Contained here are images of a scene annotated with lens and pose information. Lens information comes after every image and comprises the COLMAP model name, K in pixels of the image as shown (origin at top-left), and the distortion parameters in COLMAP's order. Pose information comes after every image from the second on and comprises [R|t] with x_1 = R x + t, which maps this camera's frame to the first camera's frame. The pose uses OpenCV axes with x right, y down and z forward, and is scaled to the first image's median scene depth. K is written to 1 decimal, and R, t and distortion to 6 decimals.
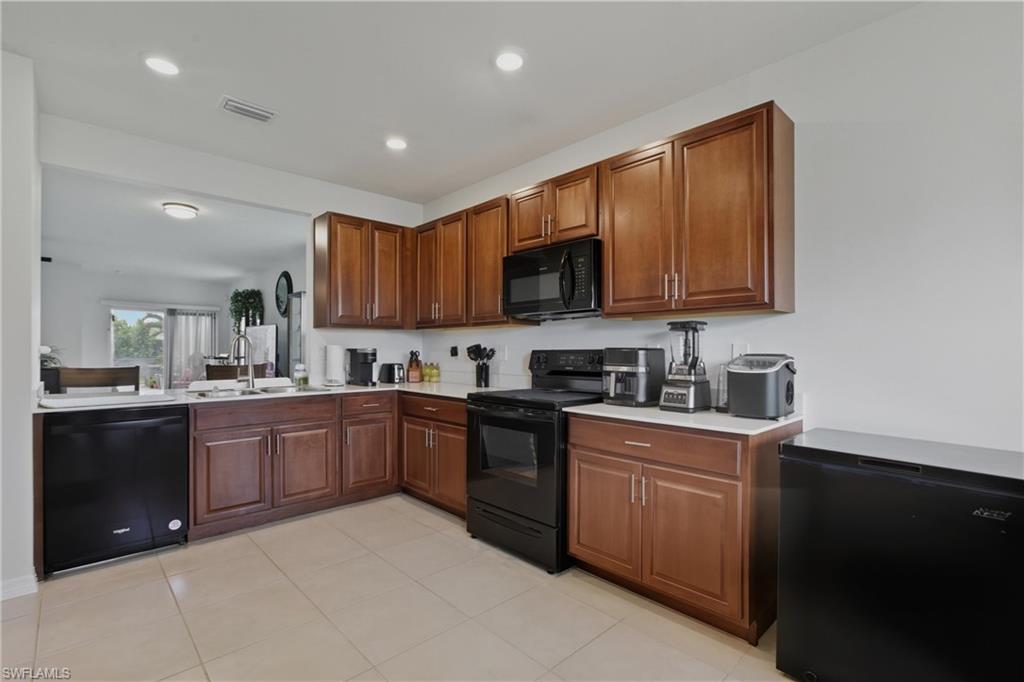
lens RADIAL K [[462.9, 0, 509.8], [0, 462.9, 346.2], [0, 0, 1]] dist [-0.006960, 0.002792]
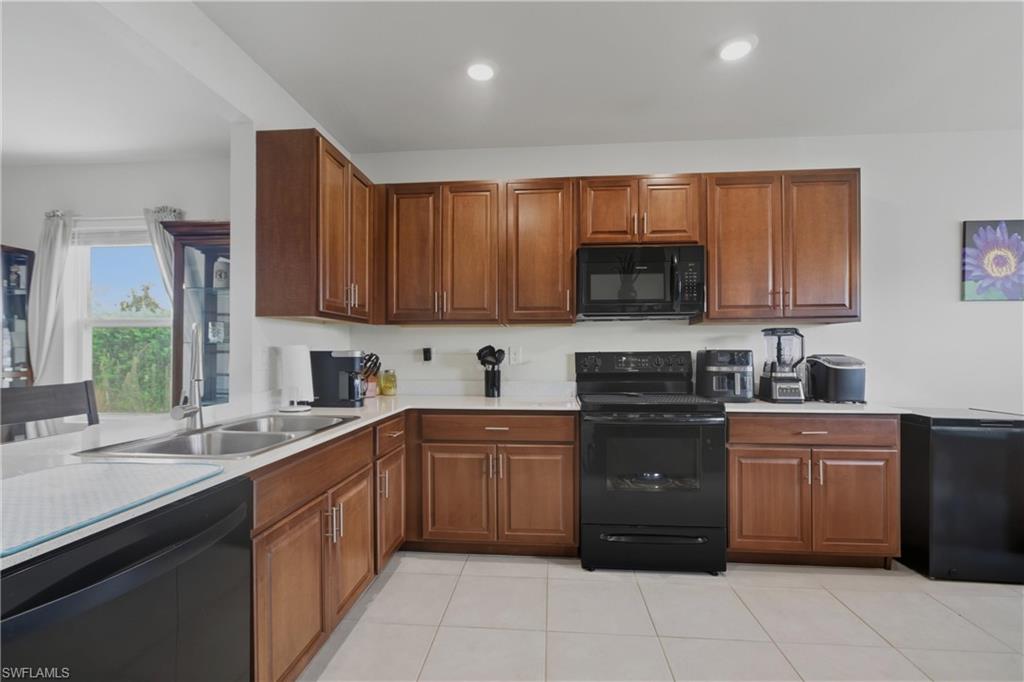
lens RADIAL K [[462.9, 0, 517.2], [0, 462.9, 348.3], [0, 0, 1]] dist [-0.006960, 0.002792]
pose [[0.748379, 0.002140, 0.663268, -0.726039], [-0.002773, 0.999996, -0.000097, 0.000712], [-0.663265, -0.001767, 0.748382, 0.432930]]
